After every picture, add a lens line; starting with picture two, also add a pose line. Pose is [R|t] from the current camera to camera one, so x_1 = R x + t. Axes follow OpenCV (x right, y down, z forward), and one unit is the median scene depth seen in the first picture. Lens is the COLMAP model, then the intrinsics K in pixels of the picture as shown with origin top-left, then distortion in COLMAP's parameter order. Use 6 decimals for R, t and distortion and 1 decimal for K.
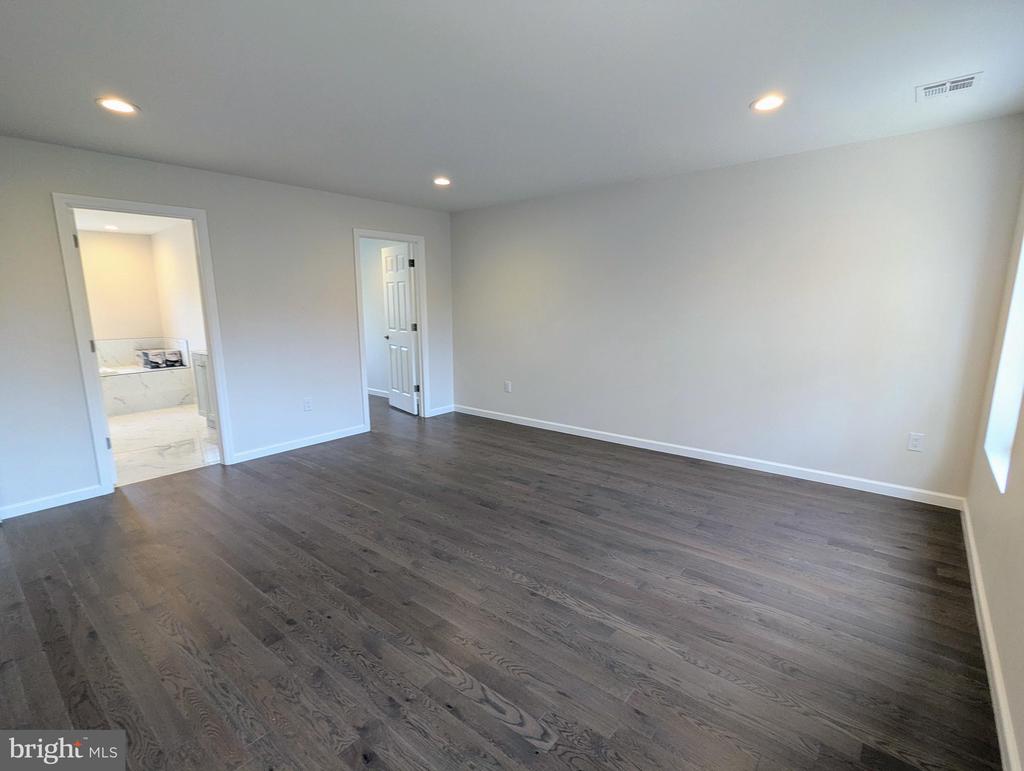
lens RADIAL K [[483.1, 0, 509.2], [0, 483.1, 387.7], [0, 0, 1]] dist [0.008639, -0.000770]
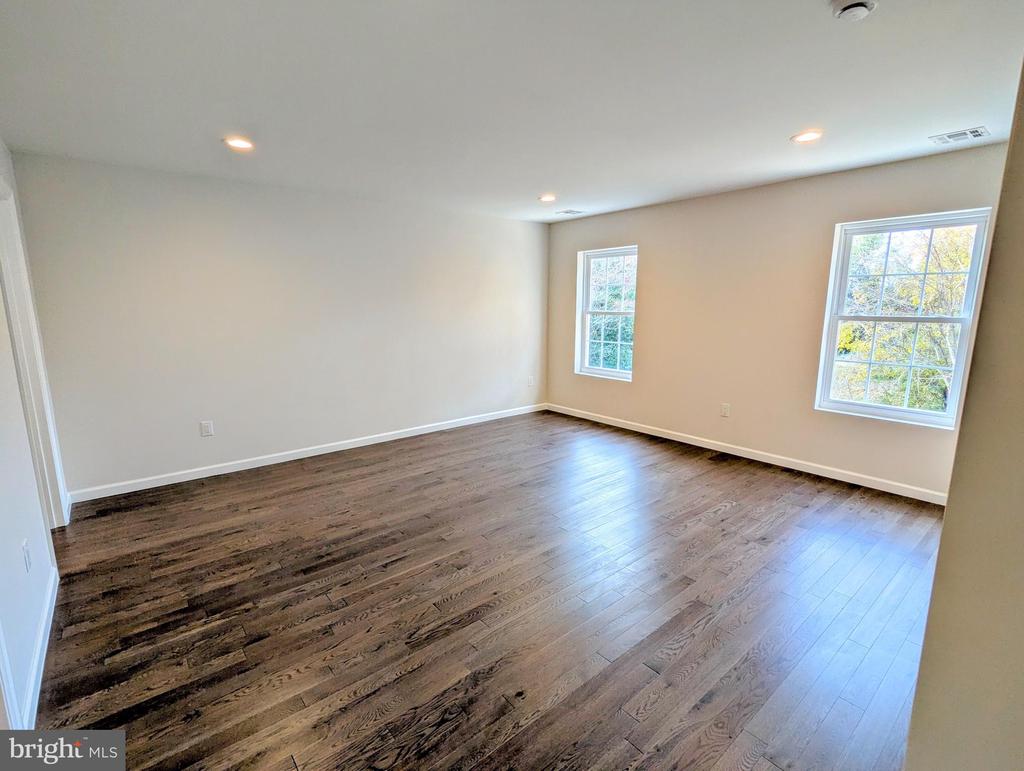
lens RADIAL K [[483.1, 0, 514.1], [0, 483.1, 385.5], [0, 0, 1]] dist [0.008639, -0.000770]
pose [[0.191788, -0.164983, 0.967470, -0.819727], [0.176390, 0.975512, 0.131387, -0.107146], [-0.965455, 0.145453, 0.216193, 0.519442]]
